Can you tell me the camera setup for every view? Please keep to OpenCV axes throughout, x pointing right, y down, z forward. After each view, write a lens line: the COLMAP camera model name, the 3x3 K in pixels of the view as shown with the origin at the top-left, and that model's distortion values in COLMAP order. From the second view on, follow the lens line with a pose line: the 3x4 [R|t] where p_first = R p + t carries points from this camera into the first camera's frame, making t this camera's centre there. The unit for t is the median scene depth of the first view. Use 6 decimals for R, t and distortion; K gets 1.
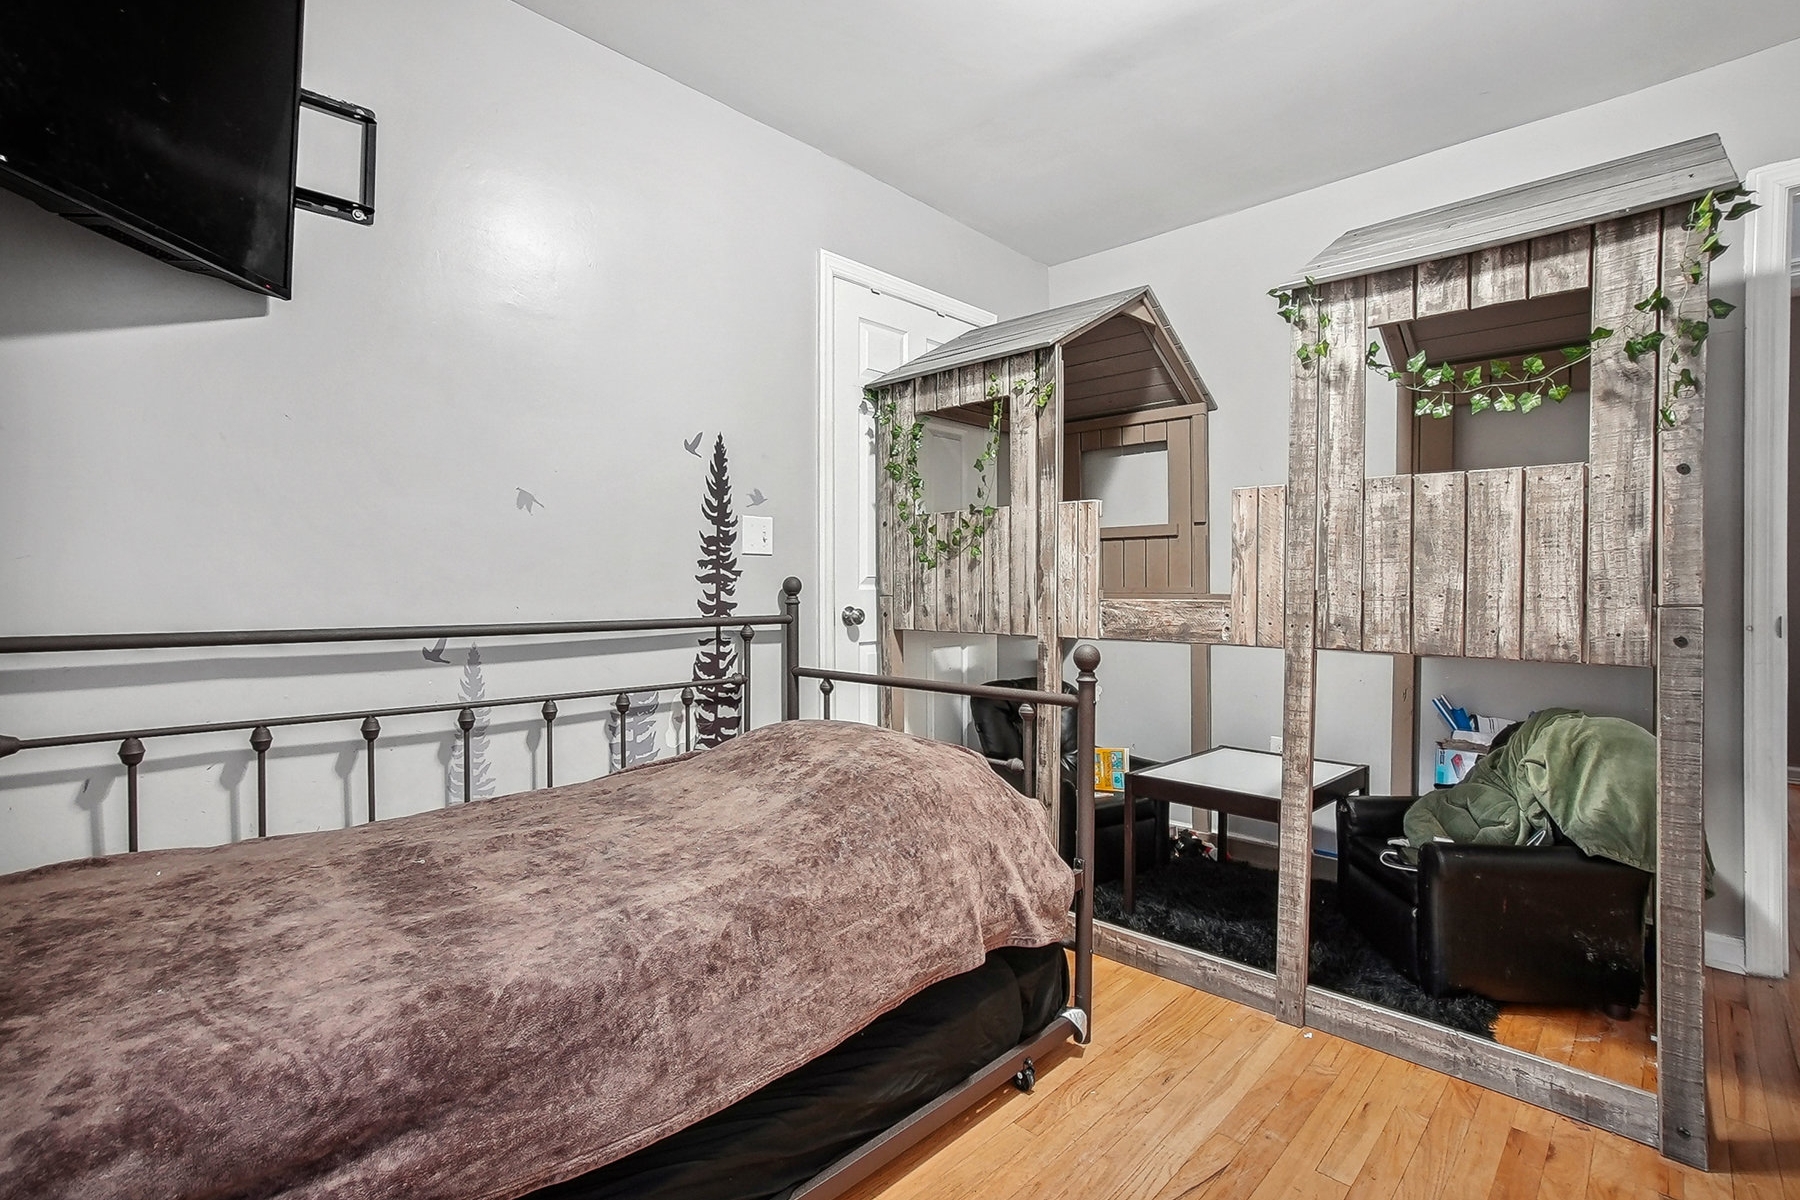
lens RADIAL K [[800.1, 0, 892.9], [0, 800.1, 586.8], [0, 0, 1]] dist [-0.027719, 0.003032]
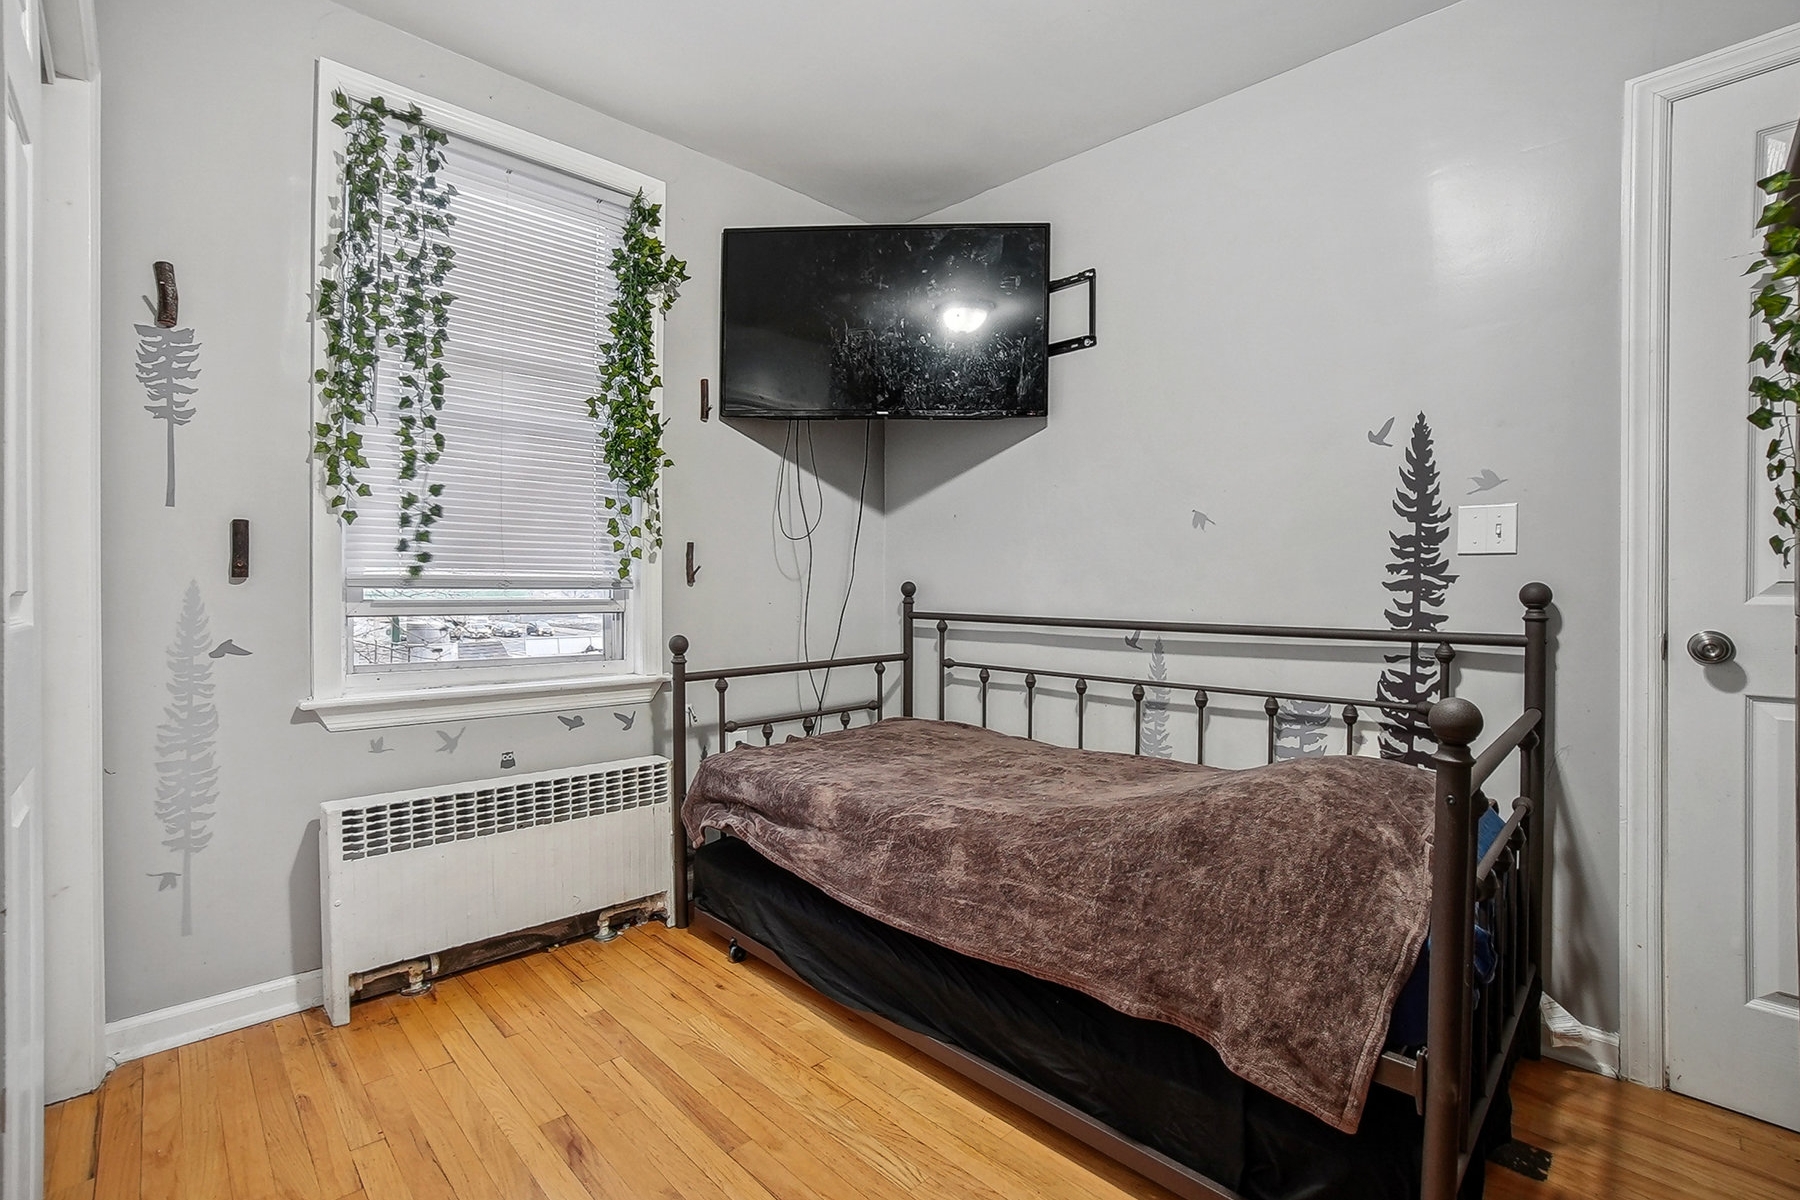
lens RADIAL K [[800.1, 0, 892.1], [0, 800.1, 596.9], [0, 0, 1]] dist [-0.027719, 0.003032]
pose [[0.028501, 0.007339, -0.999567, 0.600798], [-0.013561, 0.999884, 0.006955, 0.003529], [0.999502, 0.013357, 0.028598, 0.426992]]
